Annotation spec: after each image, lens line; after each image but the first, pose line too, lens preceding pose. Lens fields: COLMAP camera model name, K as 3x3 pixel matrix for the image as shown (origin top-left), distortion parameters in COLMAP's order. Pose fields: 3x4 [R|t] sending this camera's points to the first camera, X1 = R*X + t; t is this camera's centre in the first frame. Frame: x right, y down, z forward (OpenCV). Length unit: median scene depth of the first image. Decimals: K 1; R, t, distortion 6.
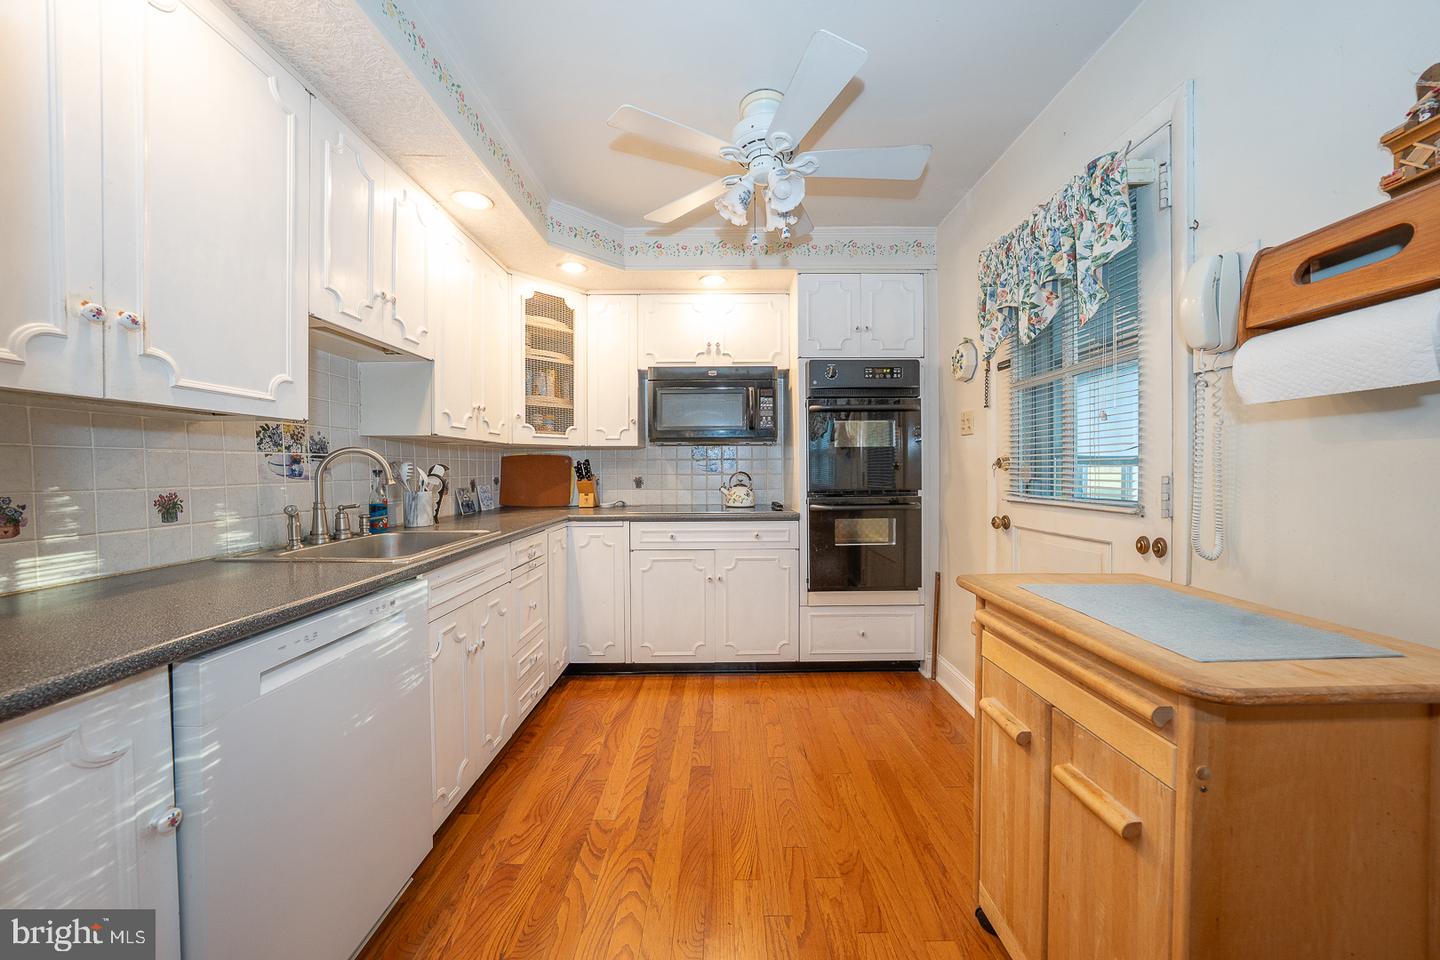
lens RADIAL K [[496.6, 0, 725.0], [0, 496.6, 474.3], [0, 0, 1]] dist [-0.017830, 0.003461]
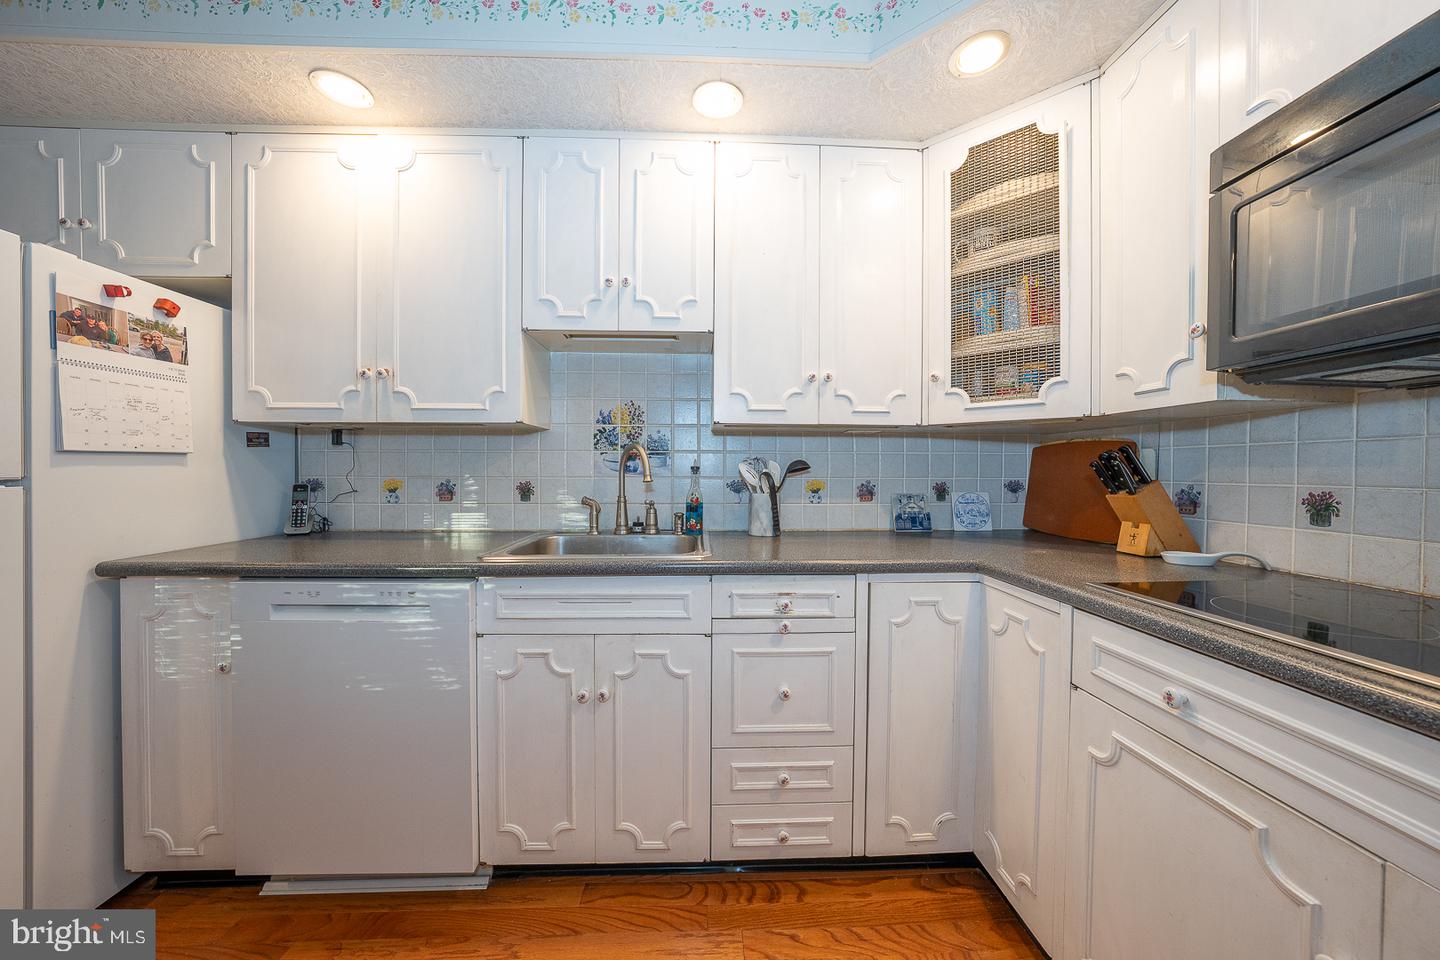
lens RADIAL K [[496.6, 0, 720.9], [0, 496.6, 472.9], [0, 0, 1]] dist [-0.017830, 0.003461]
pose [[0.039270, 0.012426, -0.999151, 0.259204], [-0.017028, 0.999786, 0.011765, -0.009473], [0.999084, 0.016552, 0.039474, 1.106200]]
